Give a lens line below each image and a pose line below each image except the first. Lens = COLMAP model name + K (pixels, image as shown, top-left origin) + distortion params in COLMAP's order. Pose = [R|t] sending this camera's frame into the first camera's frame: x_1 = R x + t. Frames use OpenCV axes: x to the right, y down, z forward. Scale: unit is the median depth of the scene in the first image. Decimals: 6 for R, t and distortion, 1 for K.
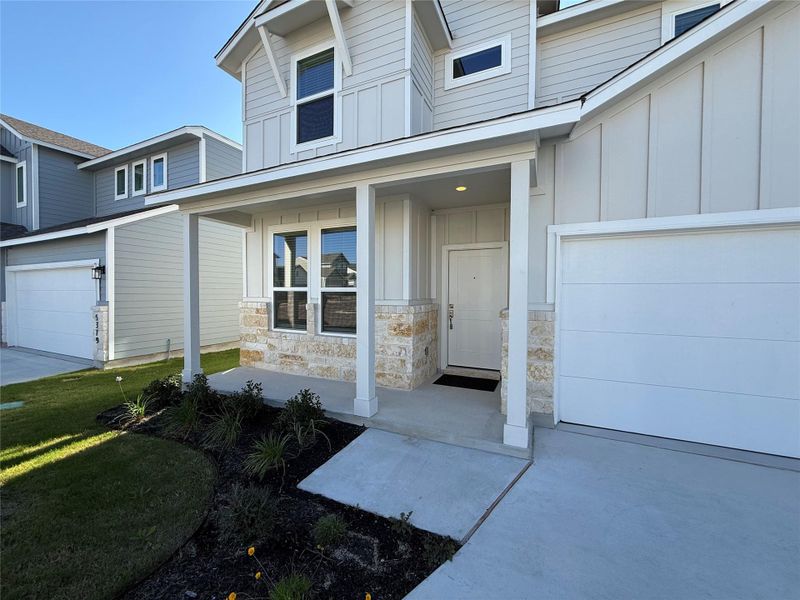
lens RADIAL K [[316.8, 0, 395.2], [0, 316.8, 298.3], [0, 0, 1]] dist [-0.002028, 0.000545]
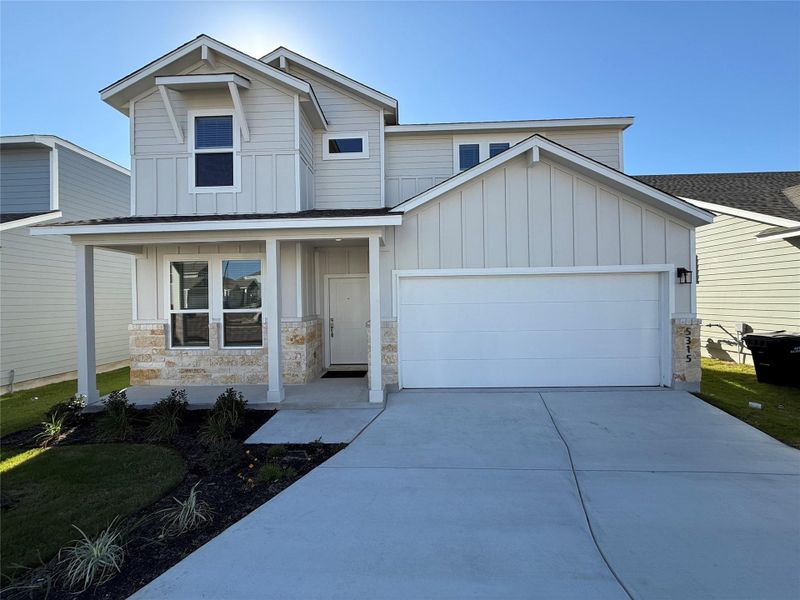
lens RADIAL K [[316.8, 0, 396.8], [0, 316.8, 298.6], [0, 0, 1]] dist [-0.002028, 0.000545]
pose [[0.917504, -0.018839, 0.397280, -0.112758], [0.029373, 0.999359, -0.020447, -0.032830], [-0.396640, 0.030429, 0.917470, -0.381220]]
